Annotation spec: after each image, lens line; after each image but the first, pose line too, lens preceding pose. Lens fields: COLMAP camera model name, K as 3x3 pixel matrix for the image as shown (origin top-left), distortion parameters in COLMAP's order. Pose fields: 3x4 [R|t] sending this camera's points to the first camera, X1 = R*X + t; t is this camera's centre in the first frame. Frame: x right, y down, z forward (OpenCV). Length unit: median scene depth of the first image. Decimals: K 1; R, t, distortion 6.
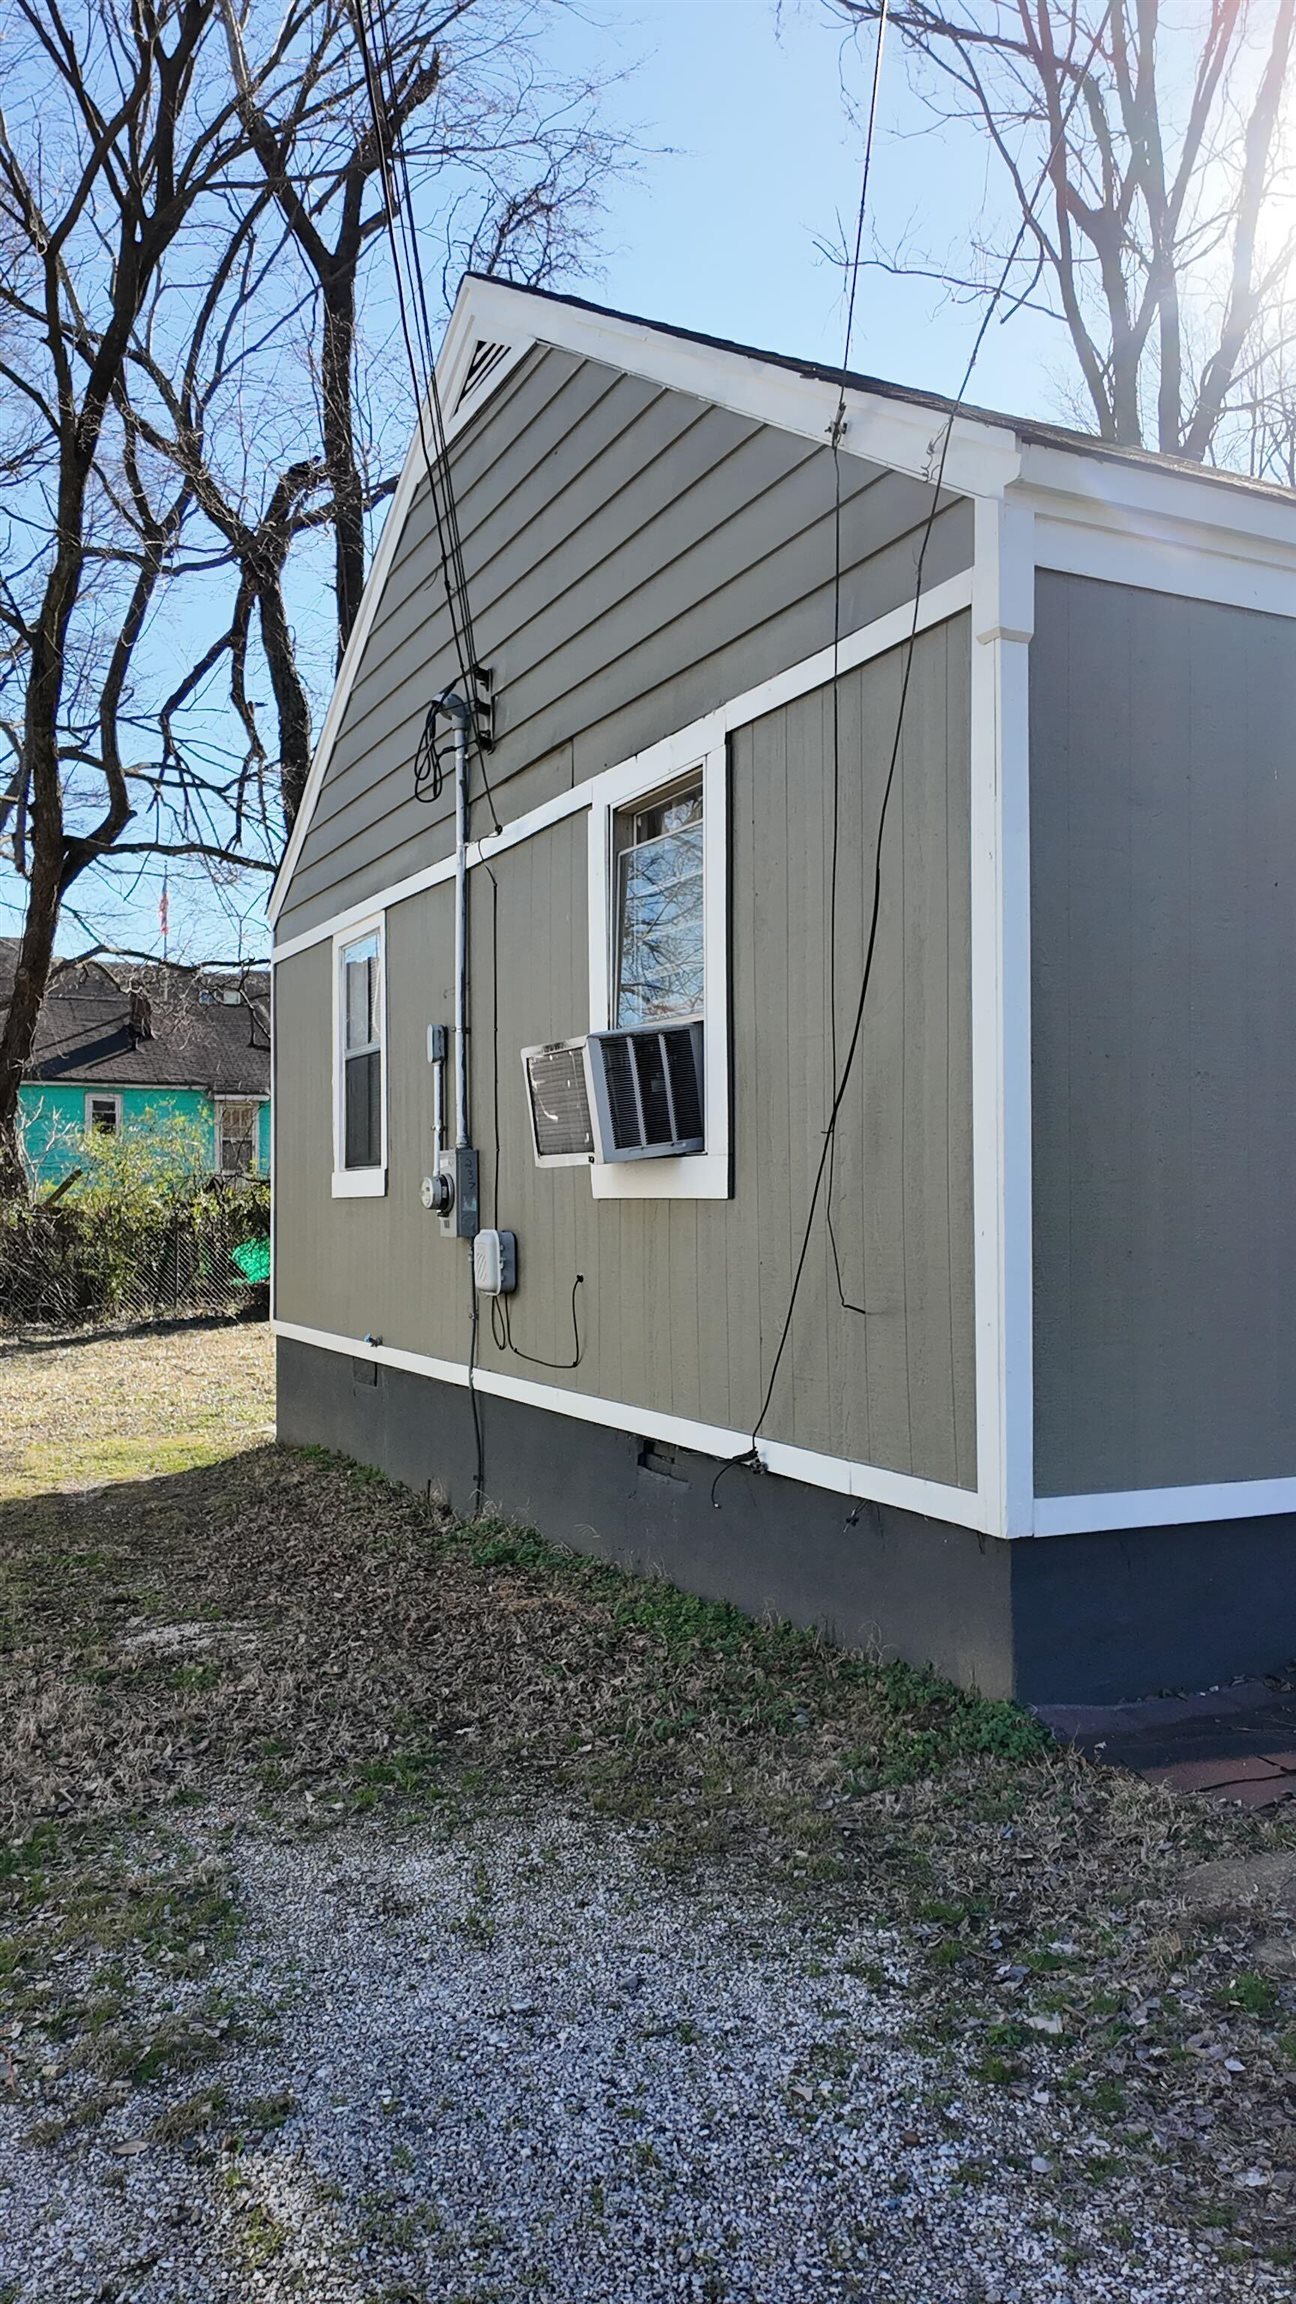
lens RADIAL K [[1677.4, 0, 650.3], [0, 1677.4, 1147.5], [0, 0, 1]] dist [0.091255, -0.116558]
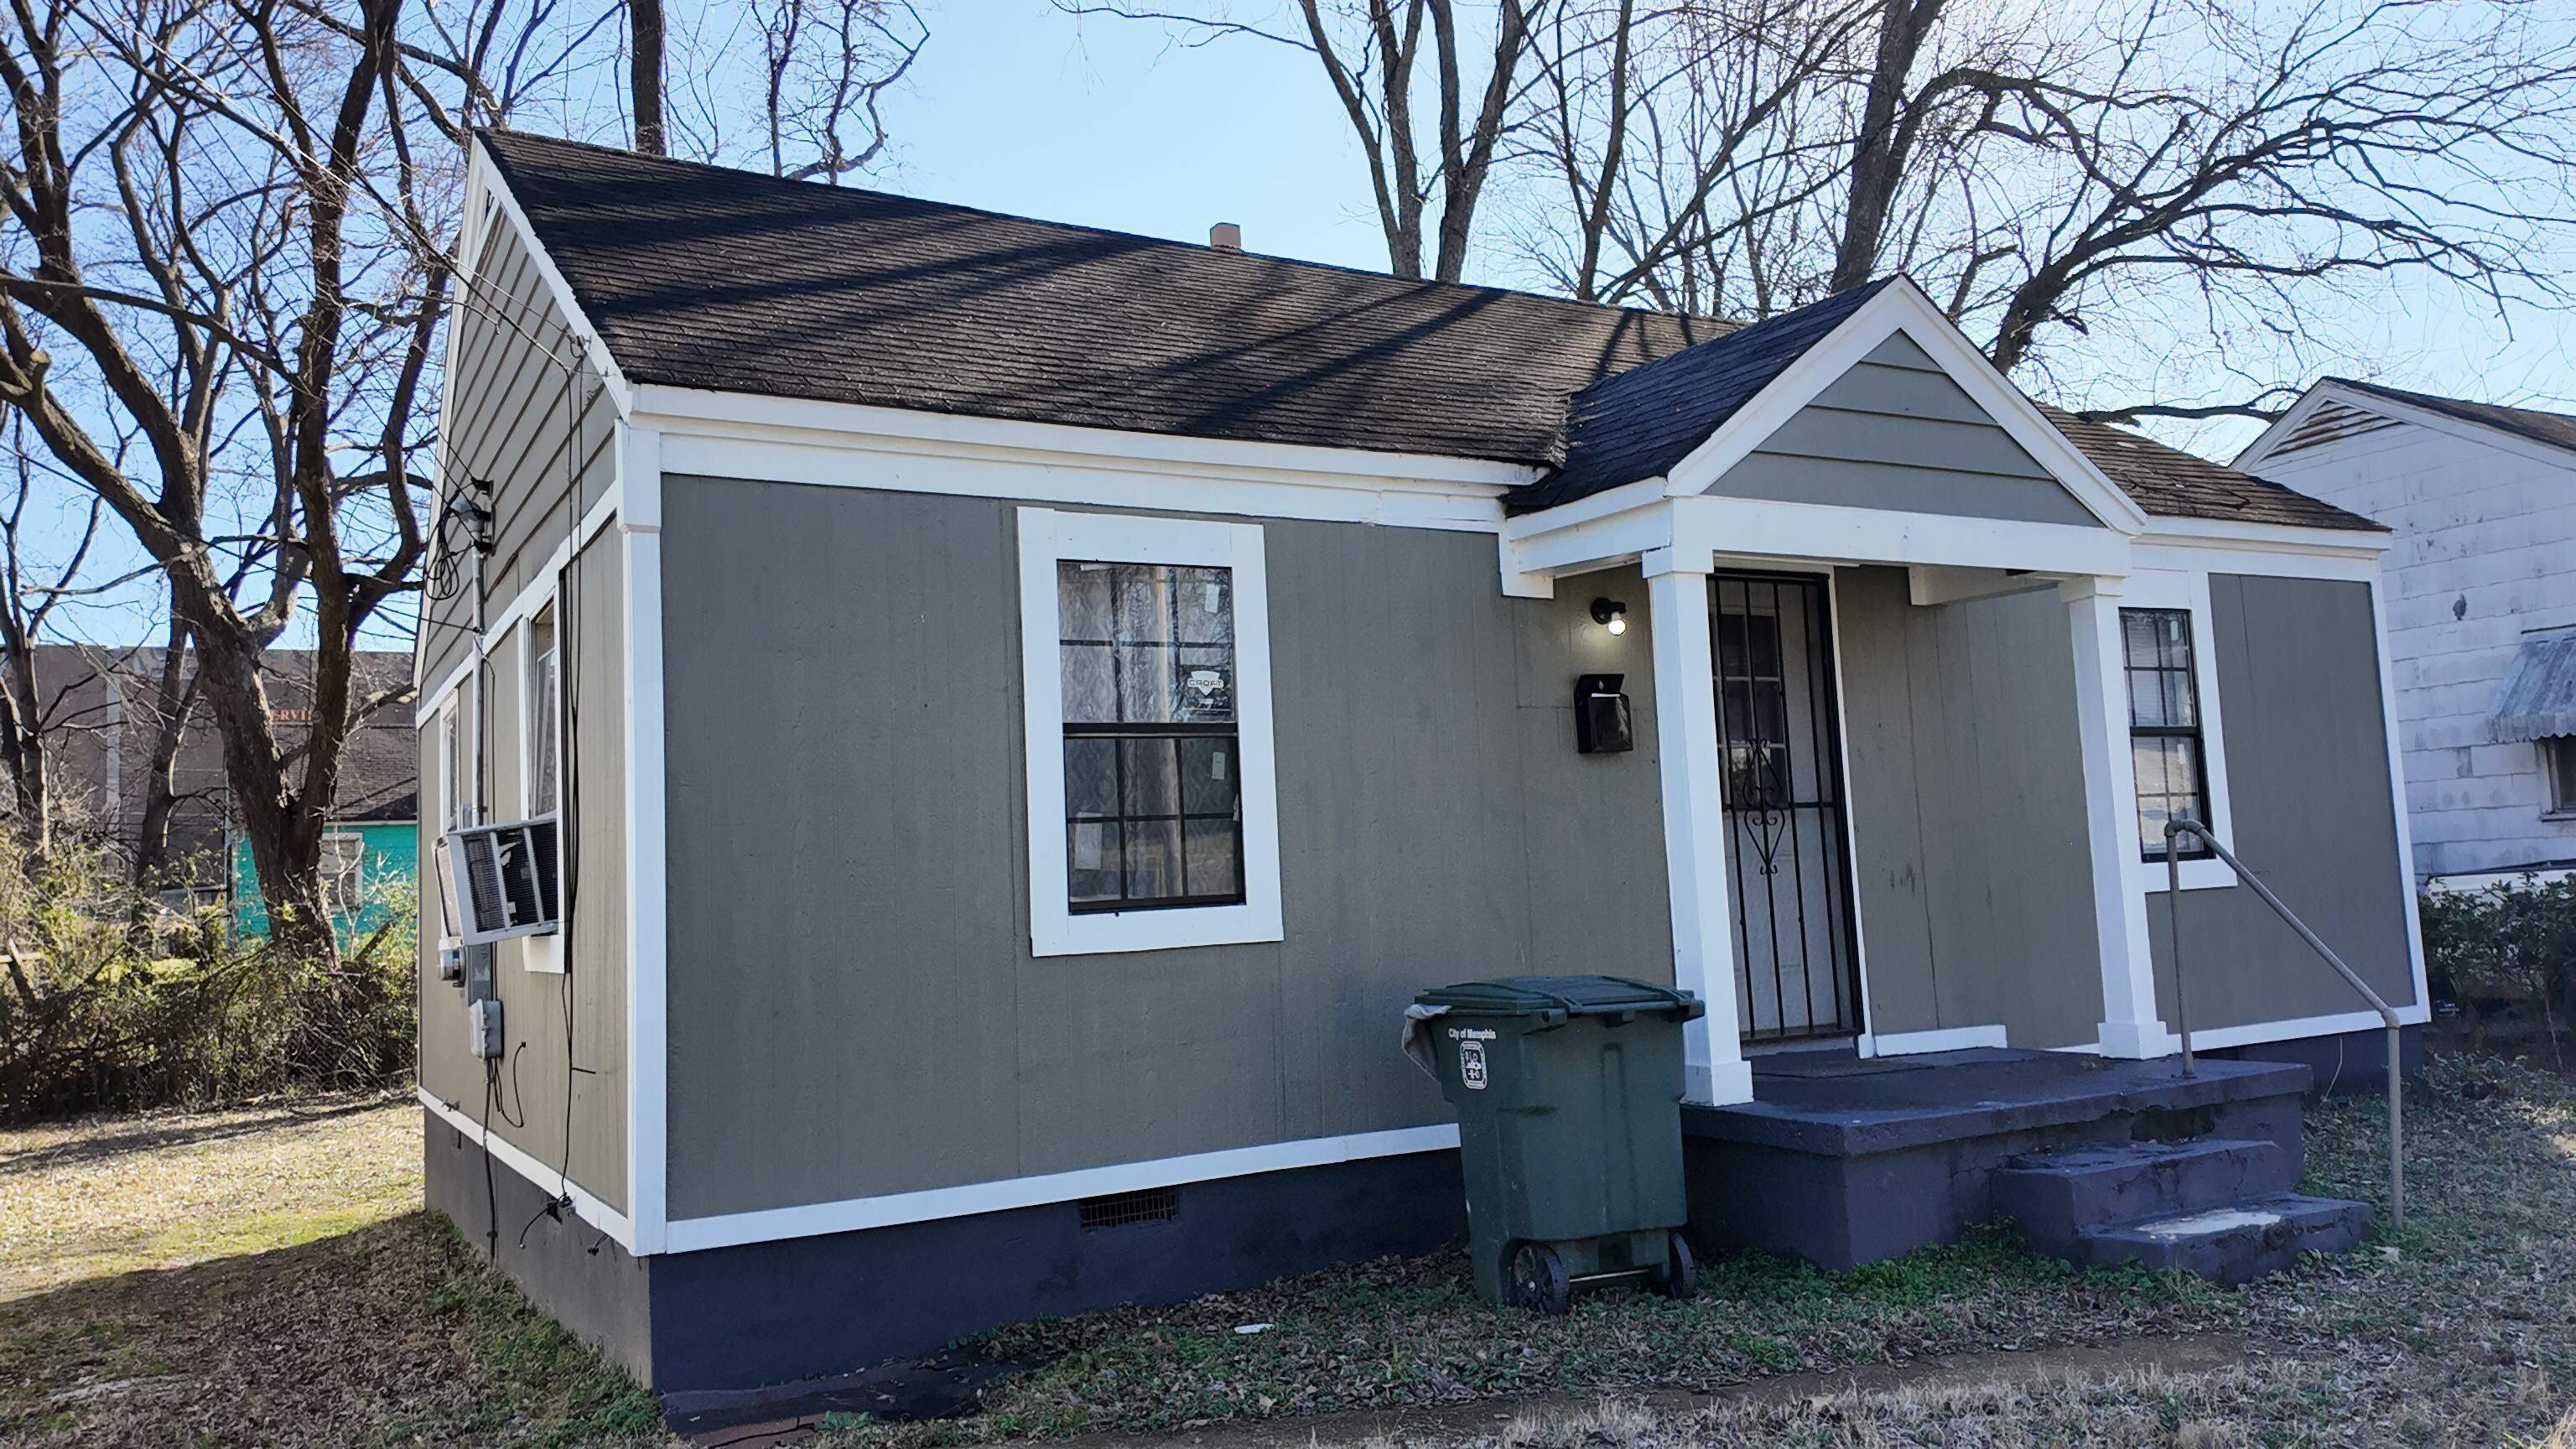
lens RADIAL K [[1875.4, 0, 1295.4], [0, 1875.4, 729.1], [0, 0, 1]] dist [0.091255, -0.116558]
pose [[0.998008, -0.036754, 0.051274, 0.273262], [0.039921, 0.997266, -0.062178, -0.019814], [-0.048849, 0.064101, 0.996747, -0.183276]]
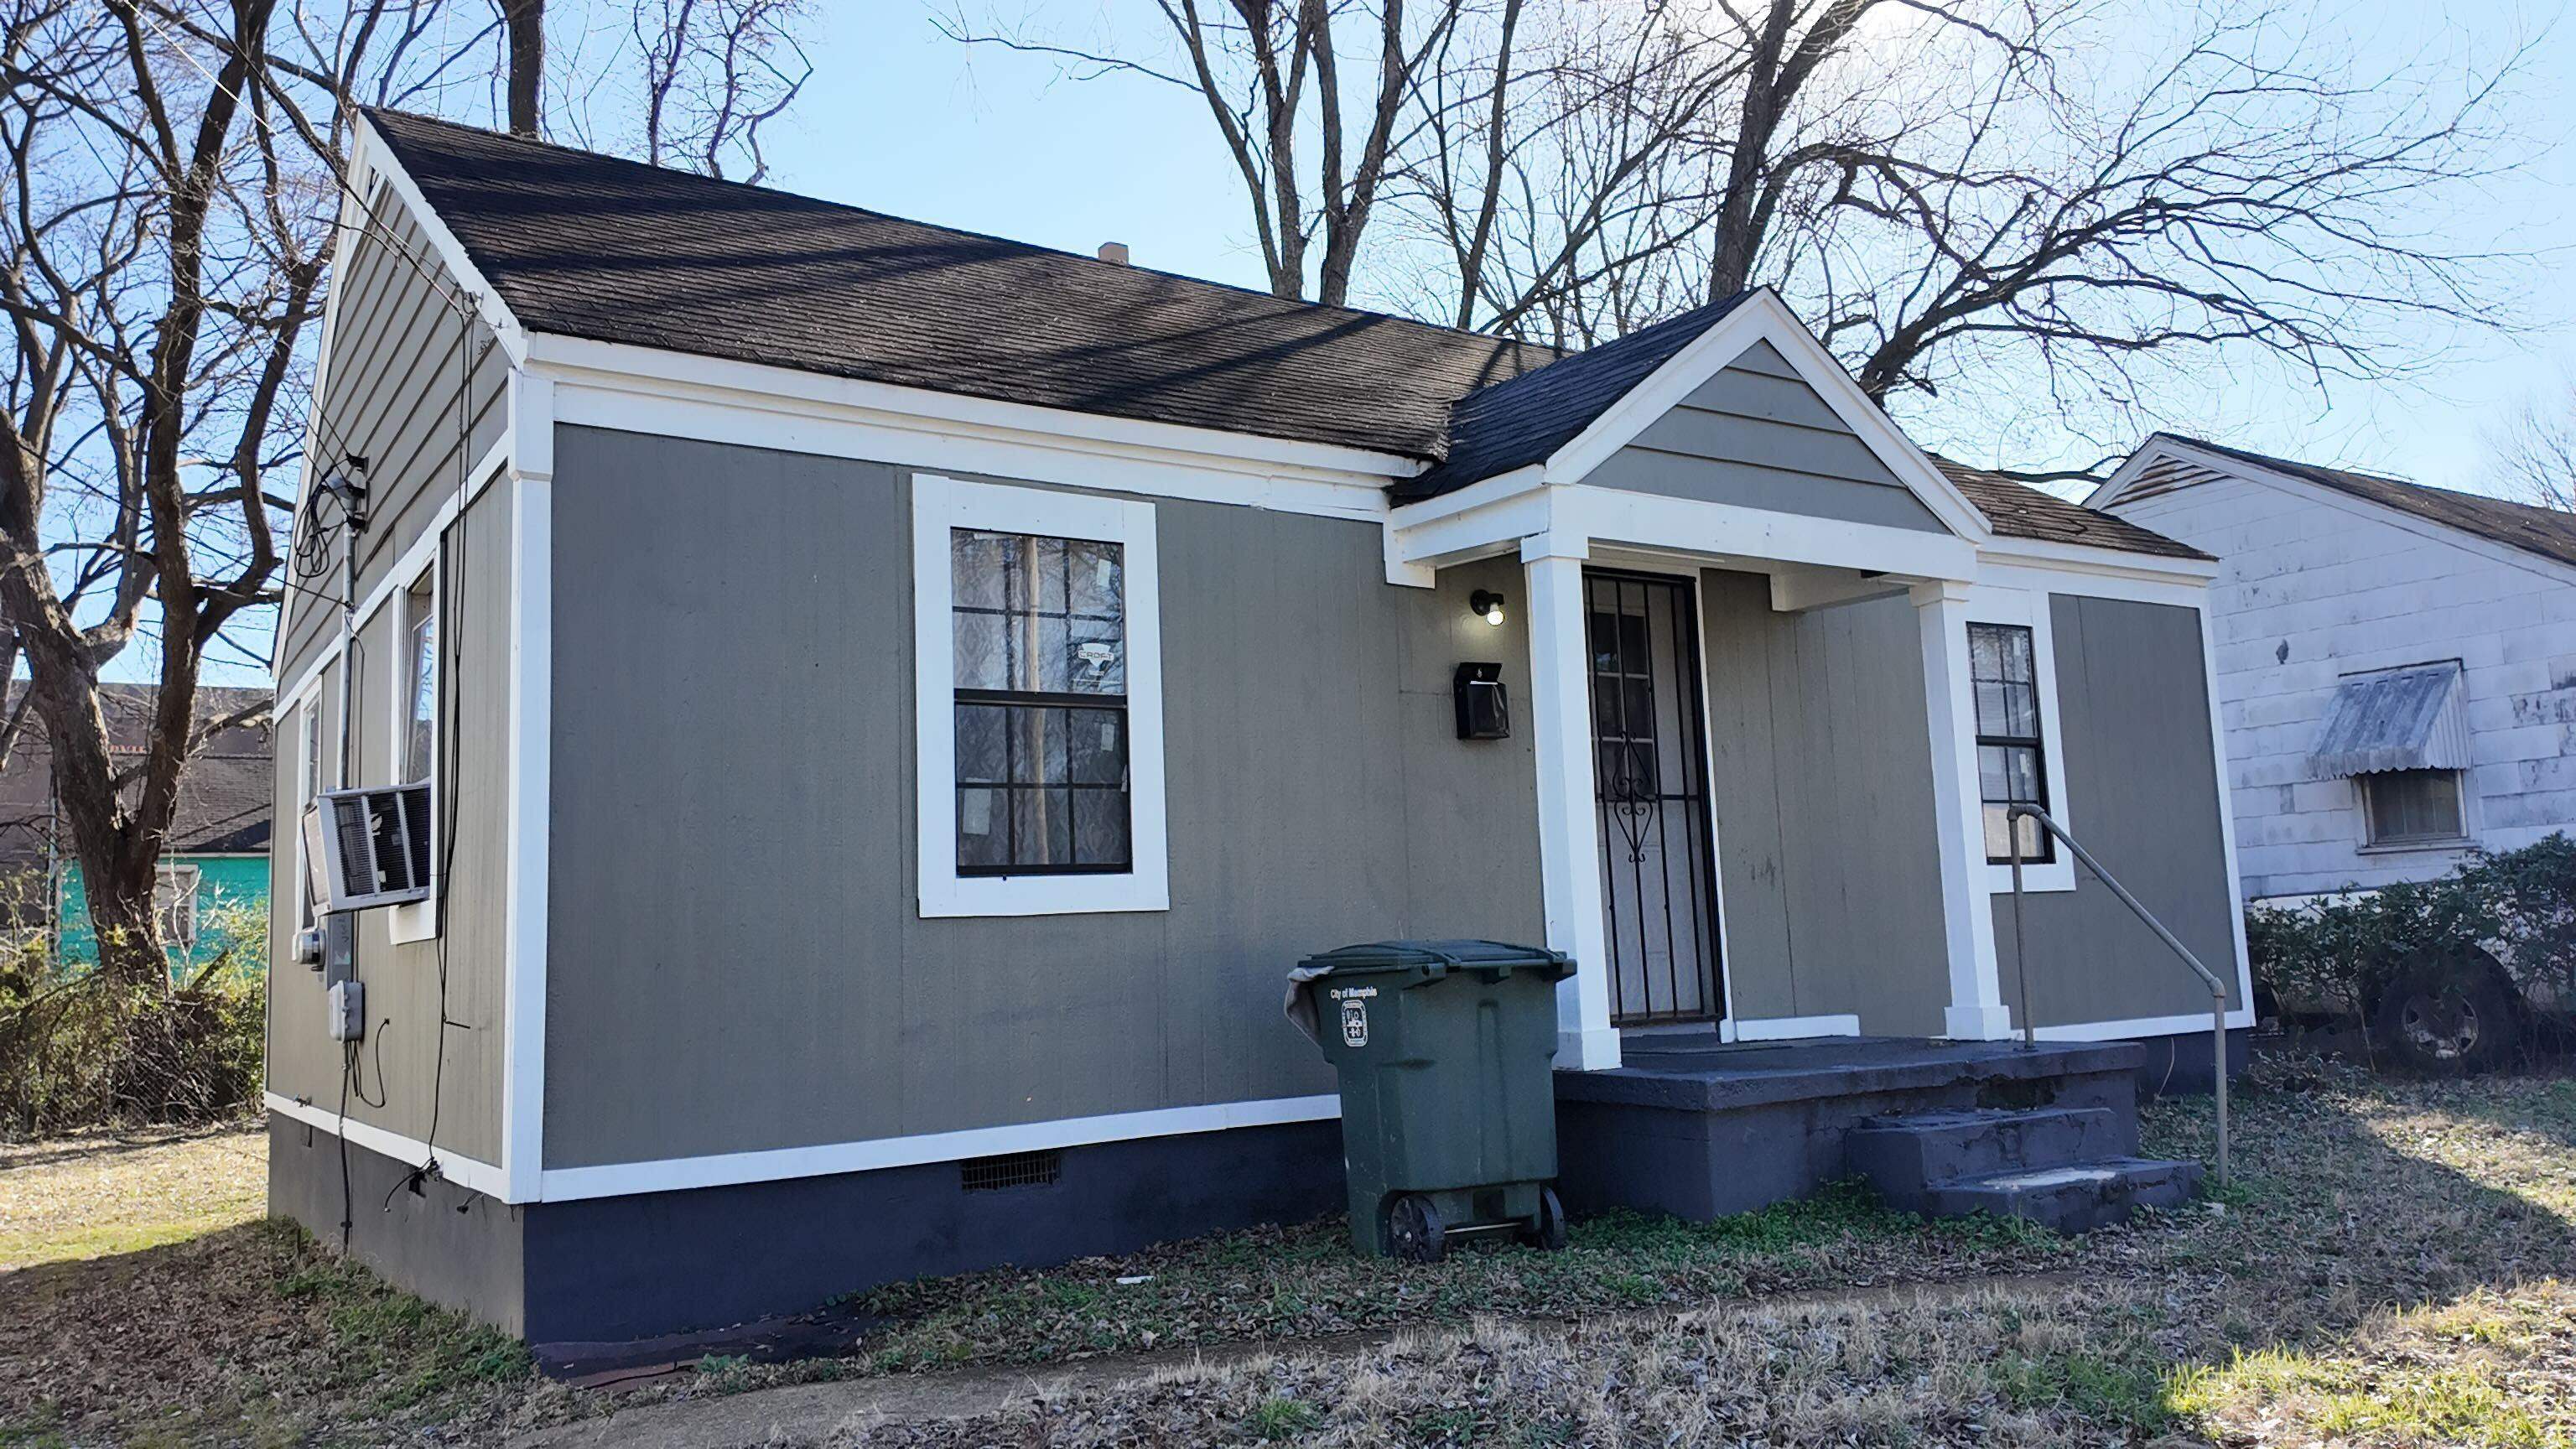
lens RADIAL K [[1873.6, 0, 1293.5], [0, 1873.6, 731.3], [0, 0, 1]] dist [0.077898, -0.082056]
pose [[0.992640, -0.019381, 0.119544, 0.265134], [0.030279, 0.995478, -0.090032, 0.014058], [-0.117259, 0.092989, 0.988738, -0.194185]]
